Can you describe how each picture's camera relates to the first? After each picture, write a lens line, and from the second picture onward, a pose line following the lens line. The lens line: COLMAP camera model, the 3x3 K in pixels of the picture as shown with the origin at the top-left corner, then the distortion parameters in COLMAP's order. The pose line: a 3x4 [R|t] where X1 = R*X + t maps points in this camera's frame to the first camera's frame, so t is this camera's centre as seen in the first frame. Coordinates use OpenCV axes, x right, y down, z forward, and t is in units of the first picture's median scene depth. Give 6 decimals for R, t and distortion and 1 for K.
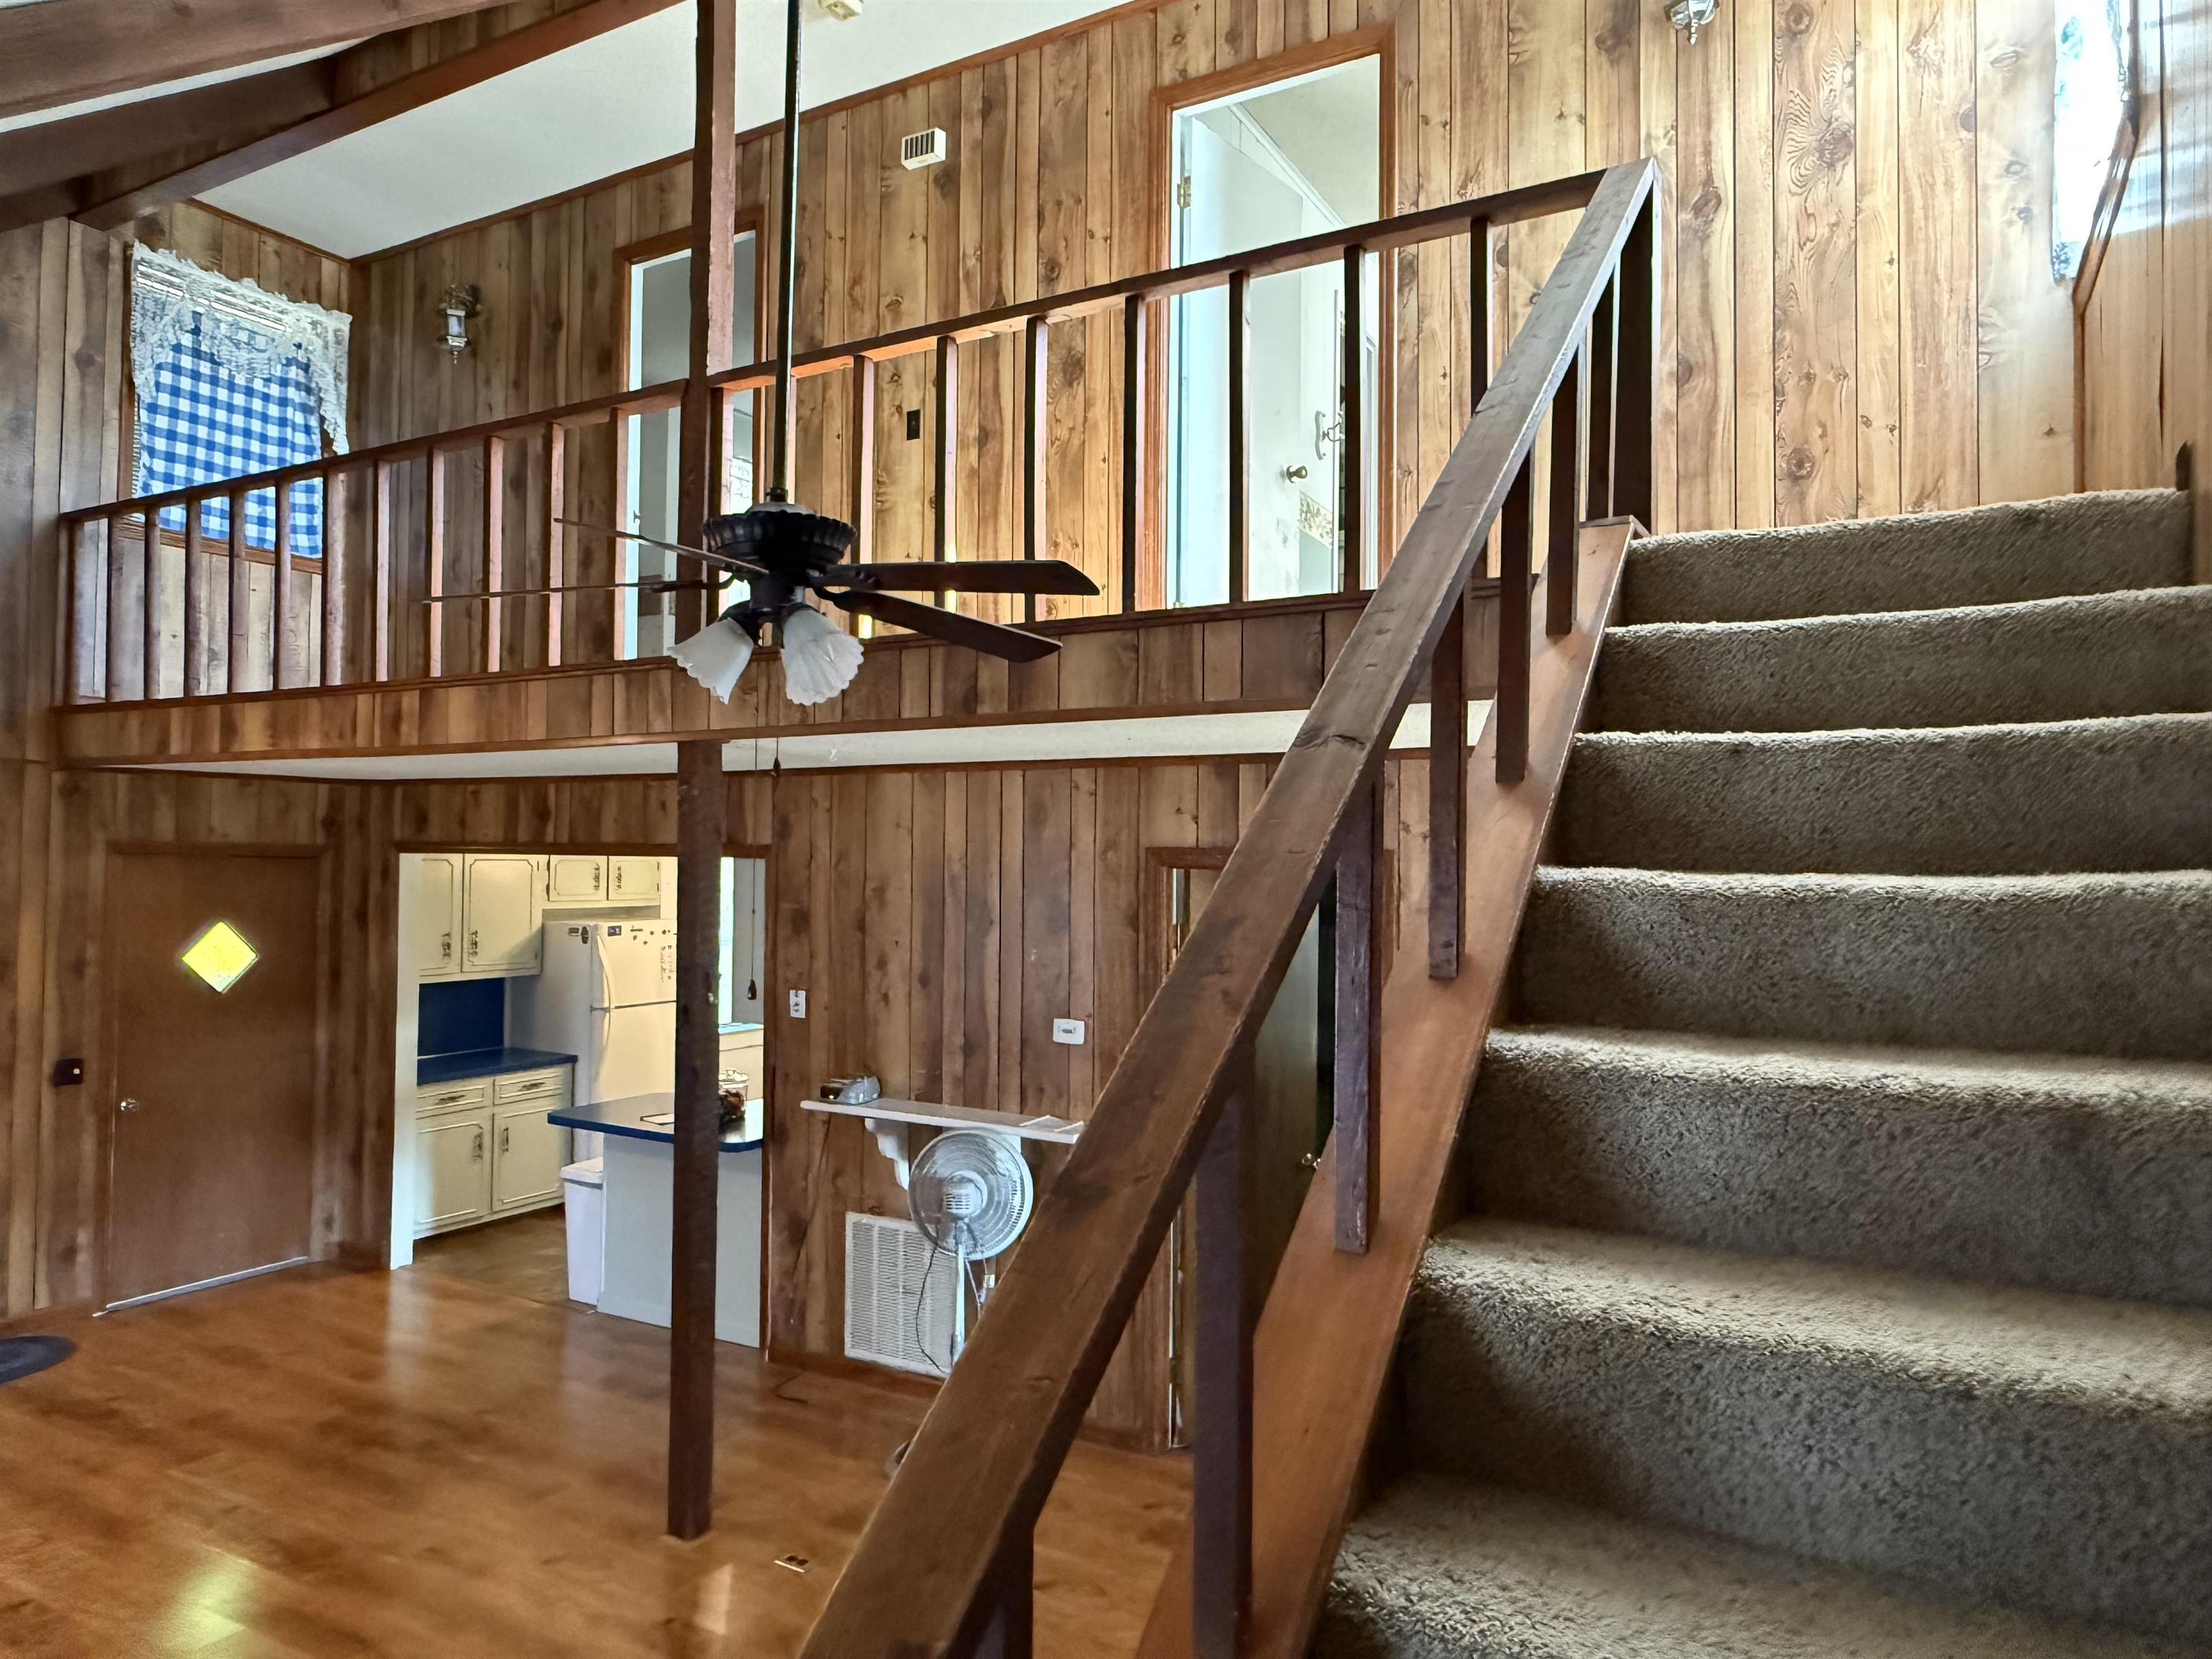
lens RADIAL K [[1411.9, 0, 1111.5], [0, 1411.9, 828.0], [0, 0, 1]] dist [-0.001822, 0.002155]
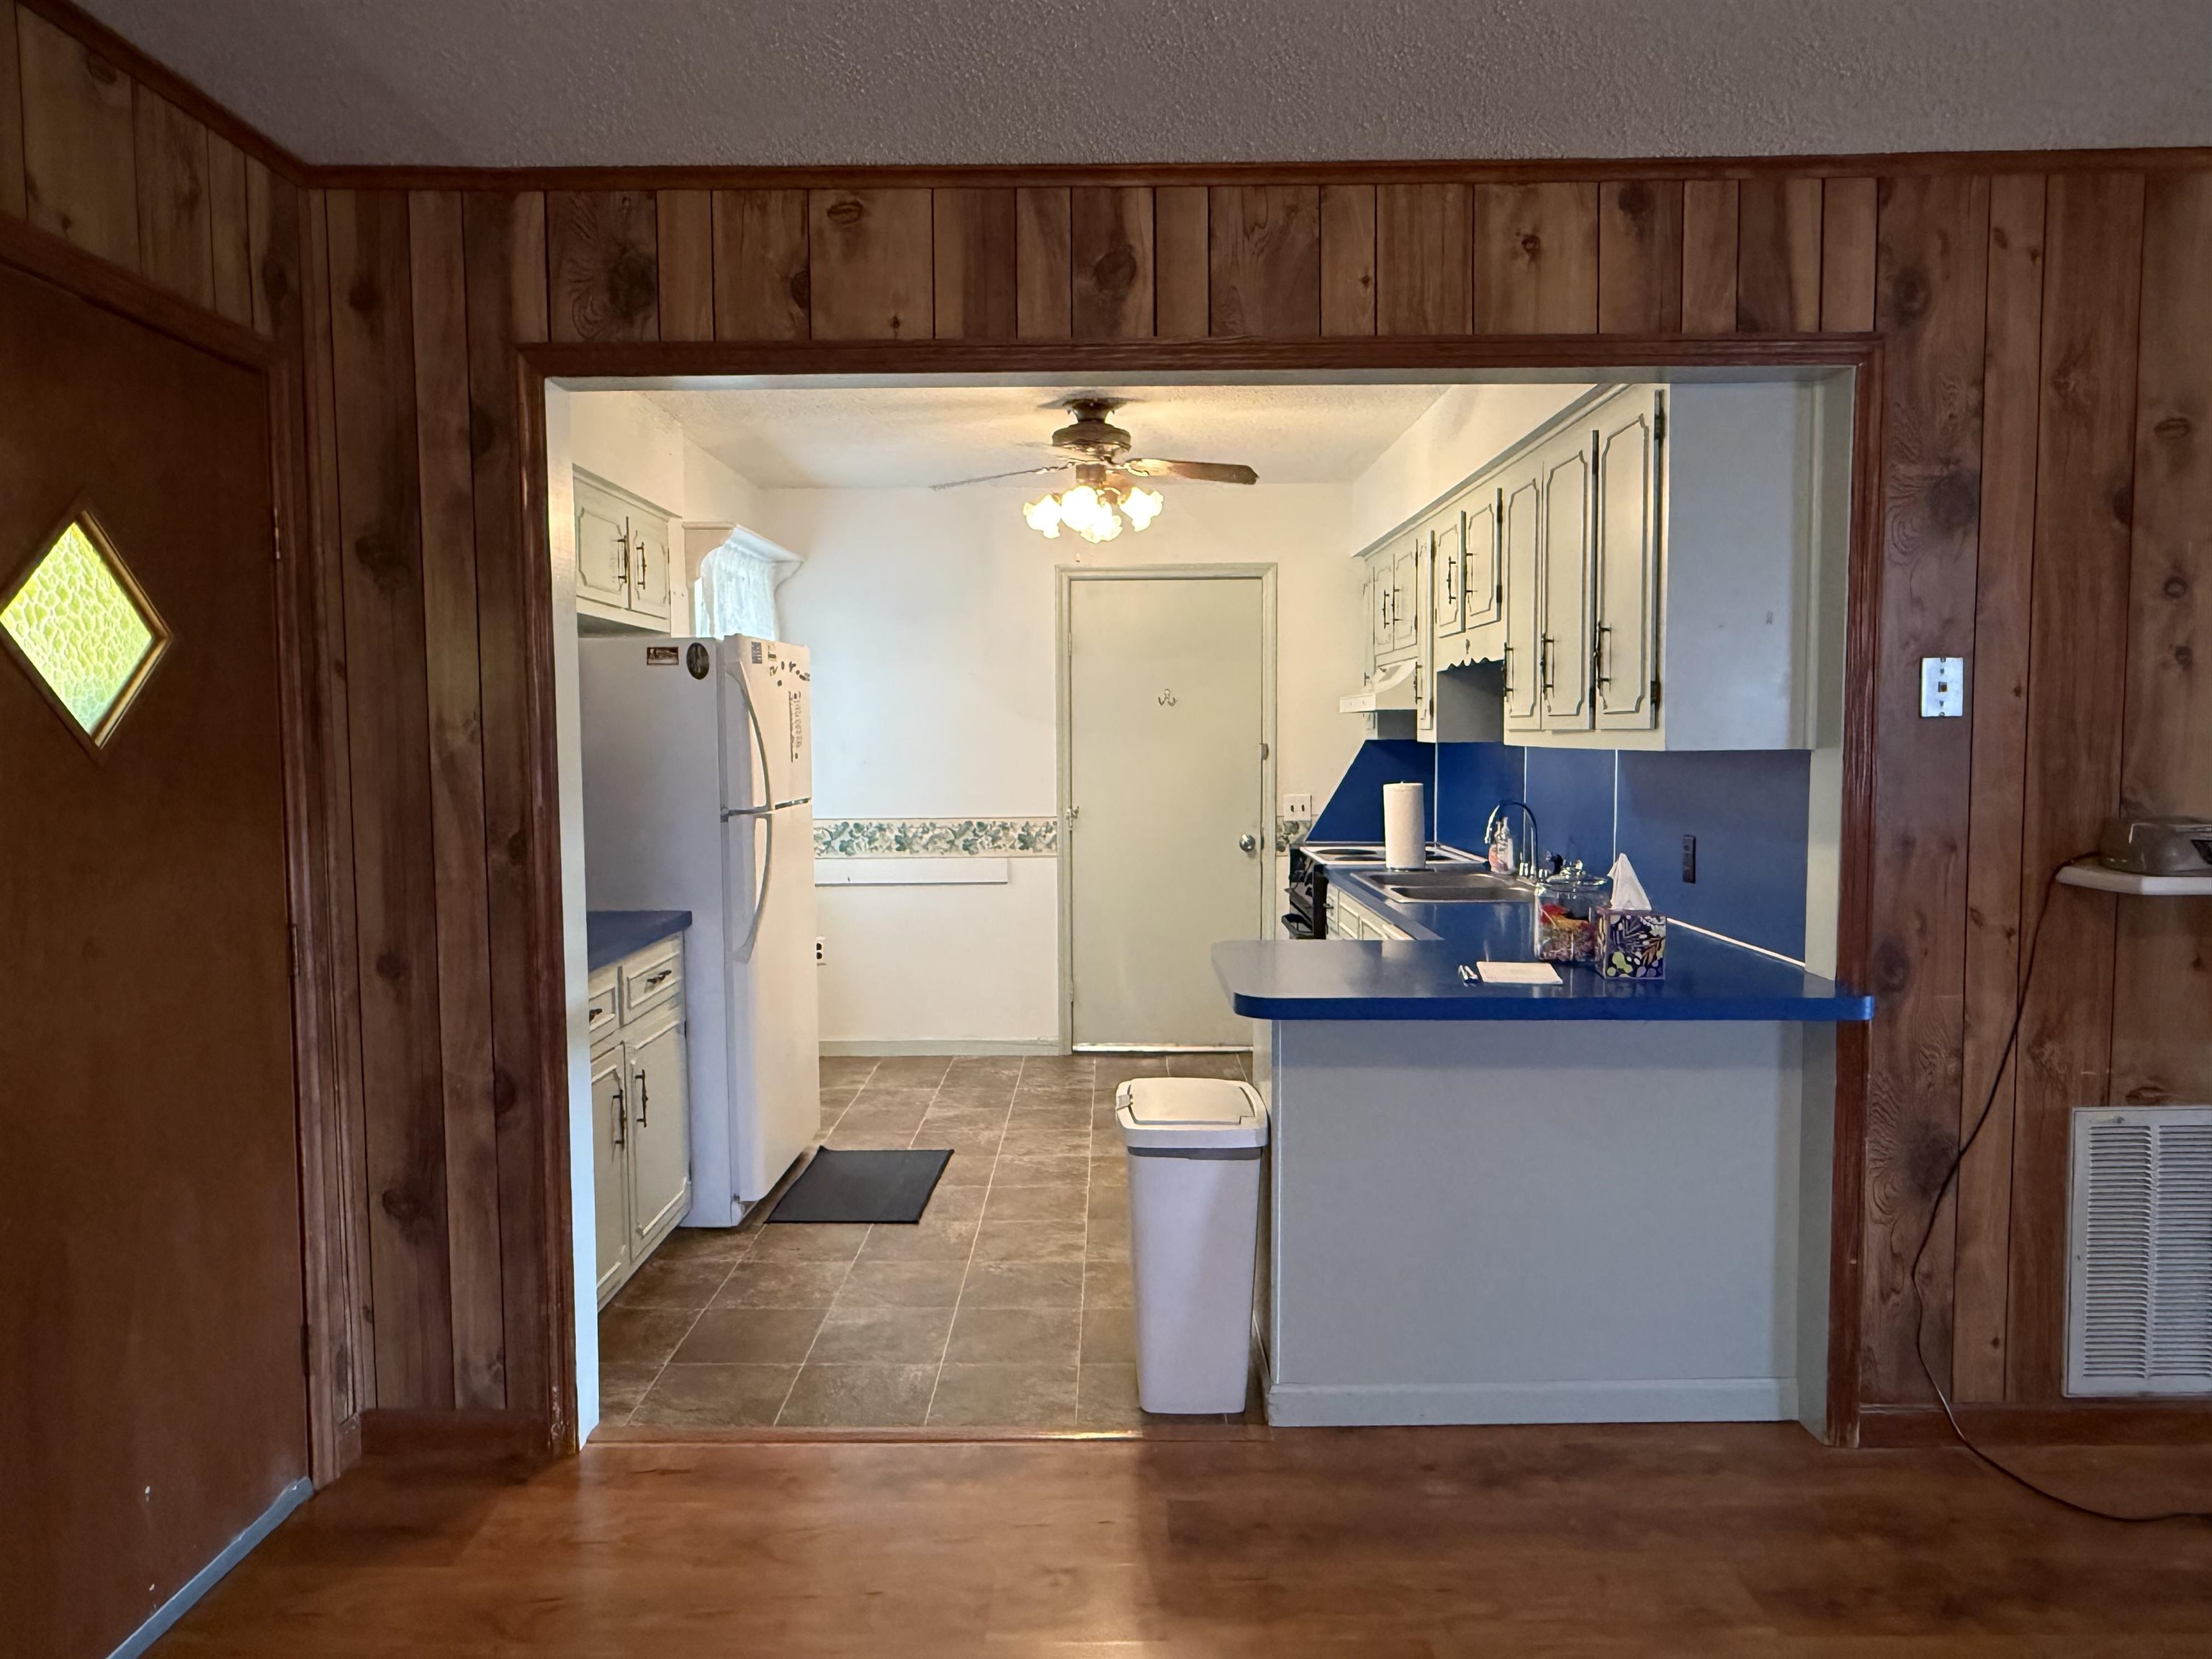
lens RADIAL K [[1411.9, 0, 1100.8], [0, 1411.9, 830.0], [0, 0, 1]] dist [-0.001822, 0.002155]
pose [[0.876409, -0.049838, 0.478981, -0.679523], [0.007062, 0.995854, 0.090696, 0.126595], [-0.481515, -0.076104, 0.873127, 0.720344]]
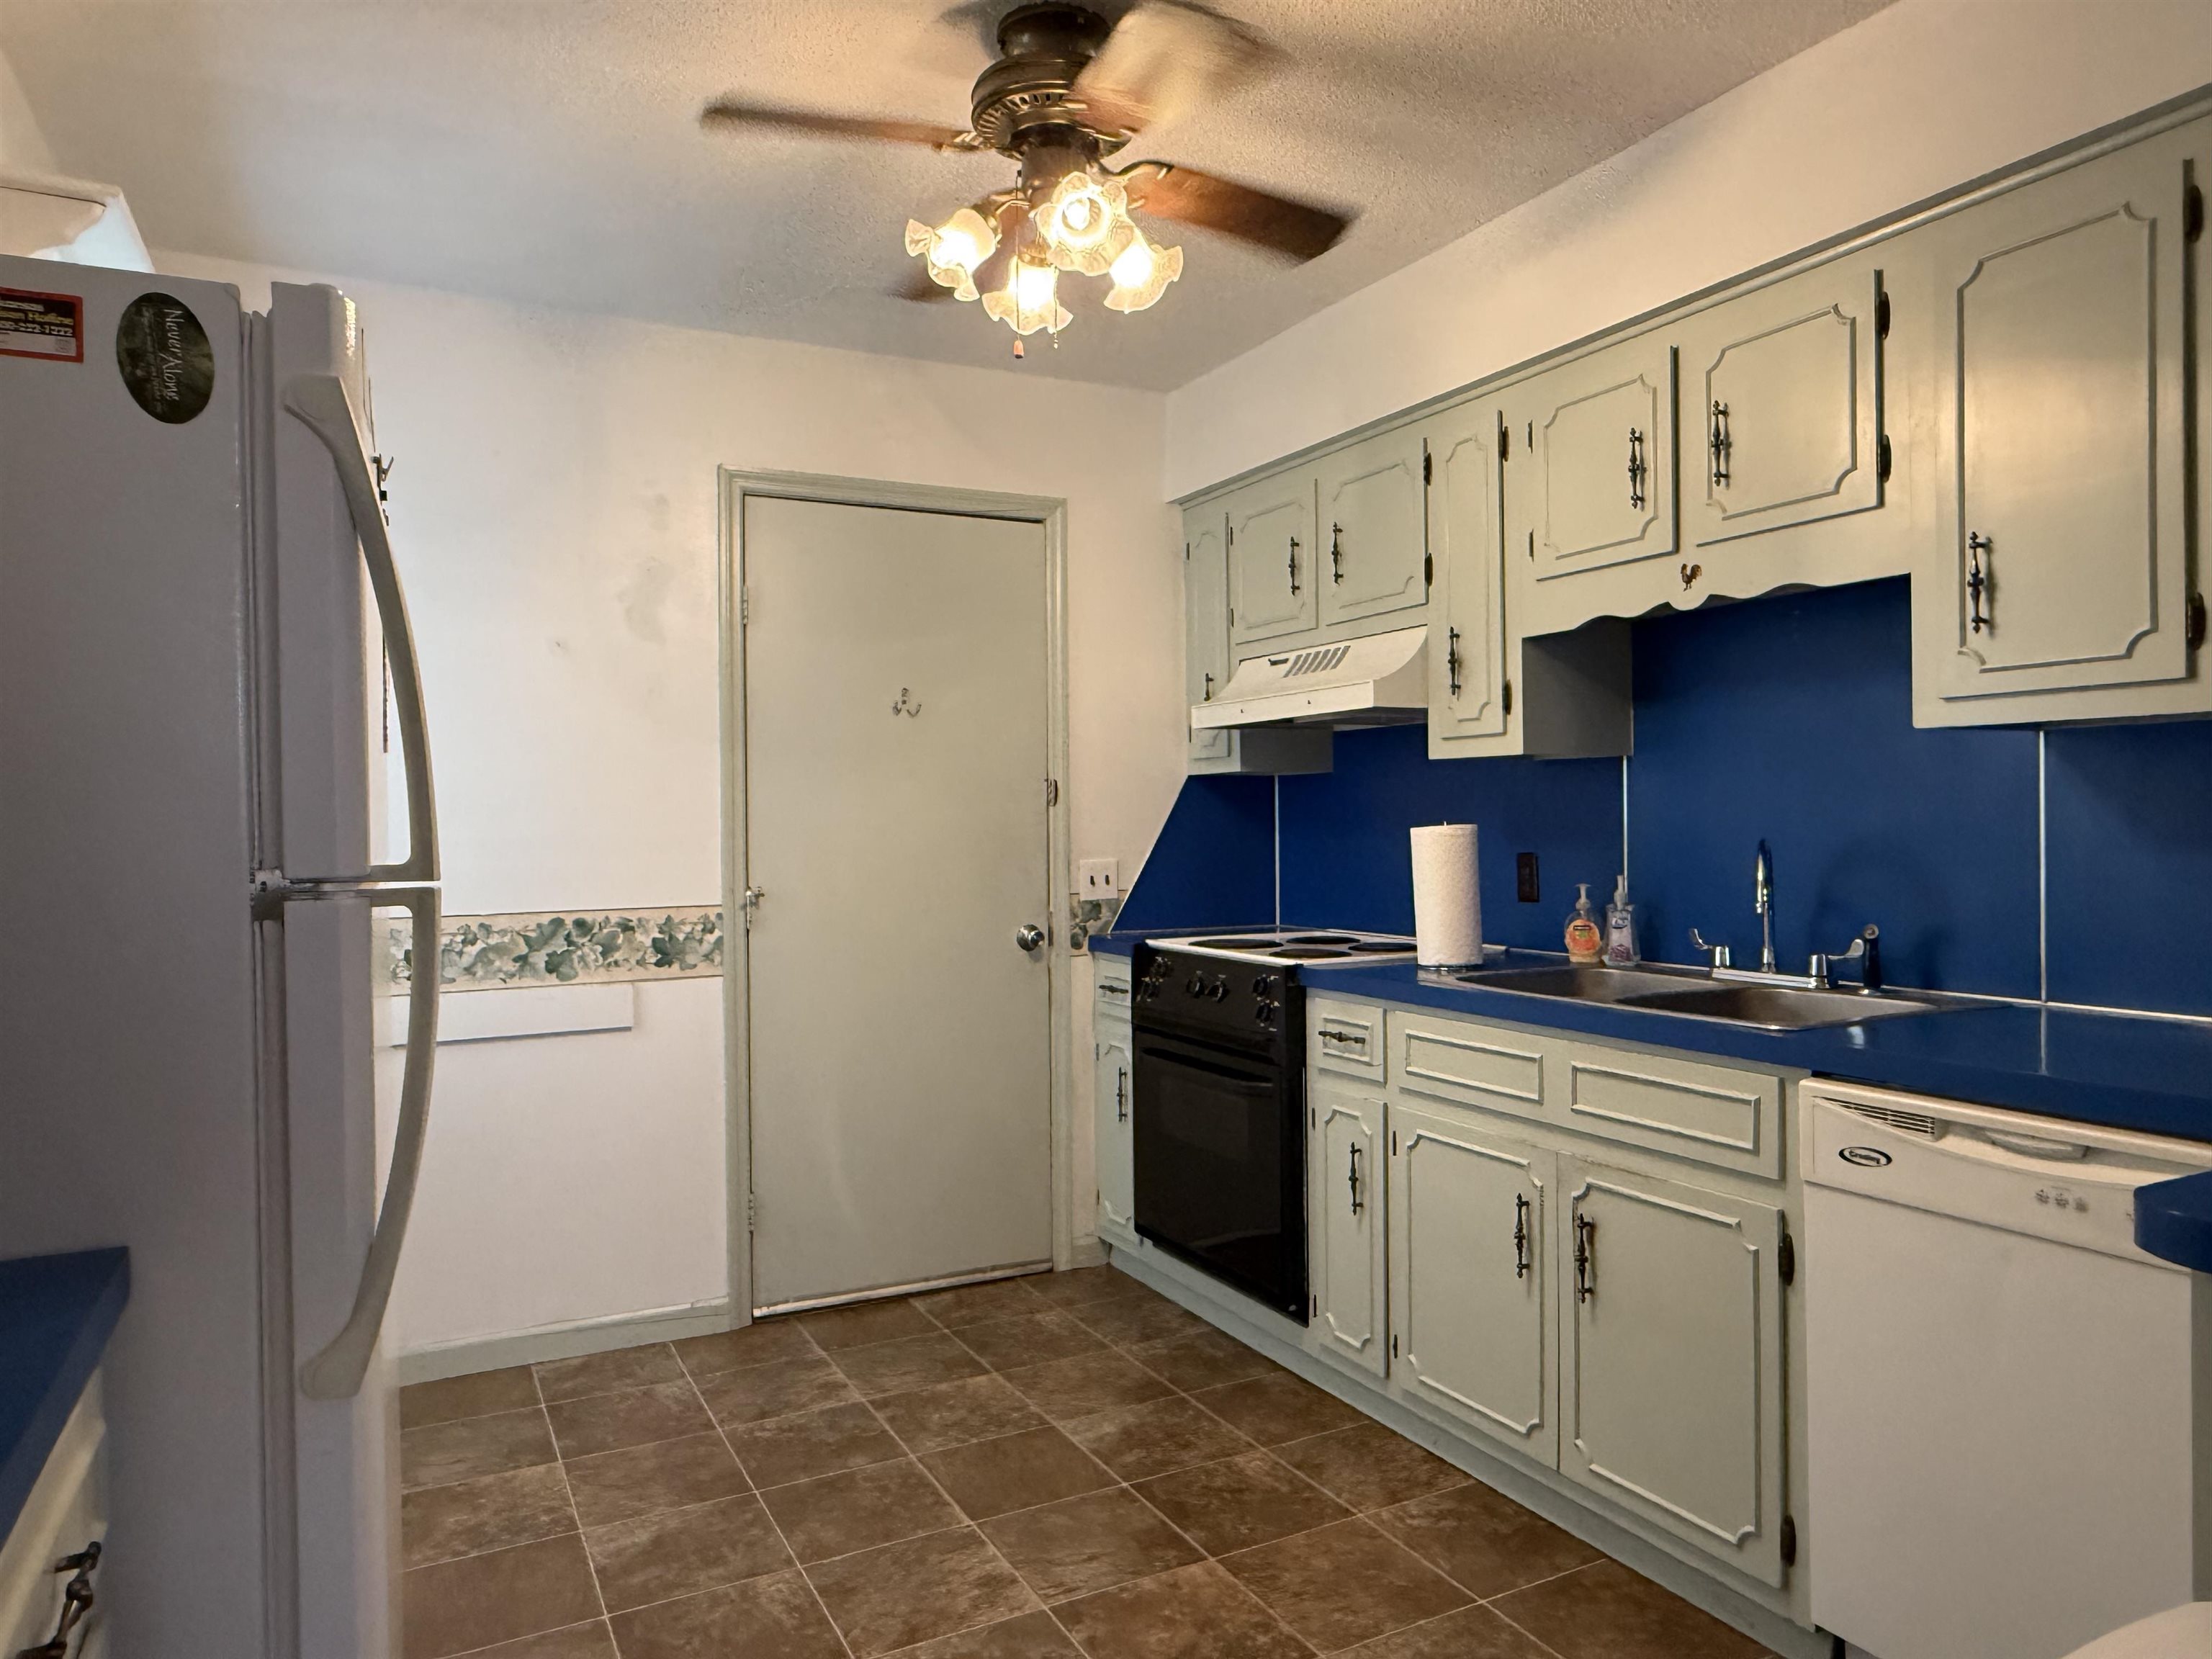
lens RADIAL K [[1411.9, 0, 1095.0], [0, 1411.9, 831.3], [0, 0, 1]] dist [-0.001822, 0.002155]
pose [[0.555476, -0.021716, 0.831249, -0.613215], [0.001859, 0.999689, 0.024873, 0.165791], [-0.831531, -0.012271, 0.555344, 1.189029]]
